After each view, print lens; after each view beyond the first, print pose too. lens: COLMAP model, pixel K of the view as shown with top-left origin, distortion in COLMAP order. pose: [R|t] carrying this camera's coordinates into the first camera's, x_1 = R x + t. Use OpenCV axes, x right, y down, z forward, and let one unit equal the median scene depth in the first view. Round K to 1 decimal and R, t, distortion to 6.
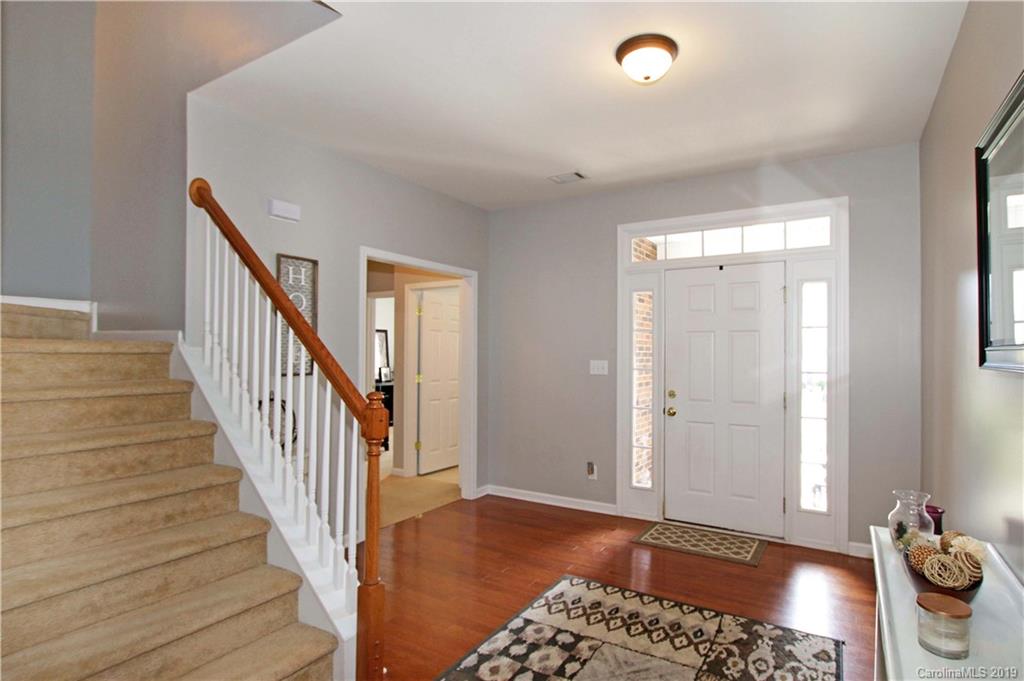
lens RADIAL K [[518.0, 0, 525.8], [0, 518.0, 347.7], [0, 0, 1]] dist [-0.000087, 0.000256]
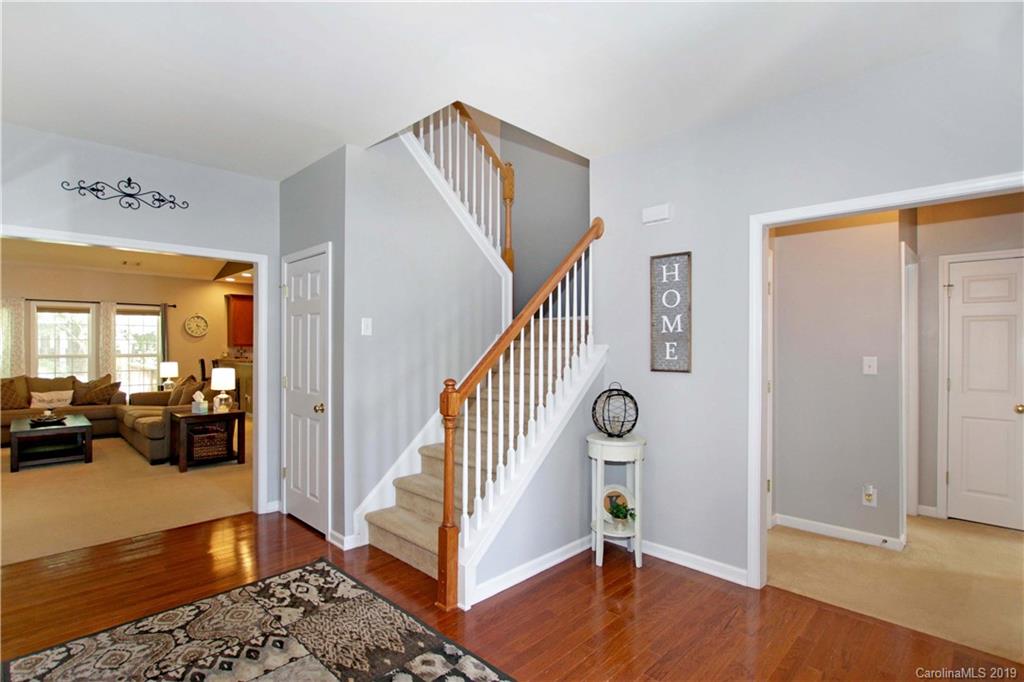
lens RADIAL K [[518.0, 0, 525.8], [0, 518.0, 348.2], [0, 0, 1]] dist [-0.000087, 0.000256]
pose [[-0.212676, -0.000701, -0.977122, 0.602654], [0.002741, 0.999995, -0.001314, 0.007172], [0.977119, -0.002957, -0.212674, 0.951877]]
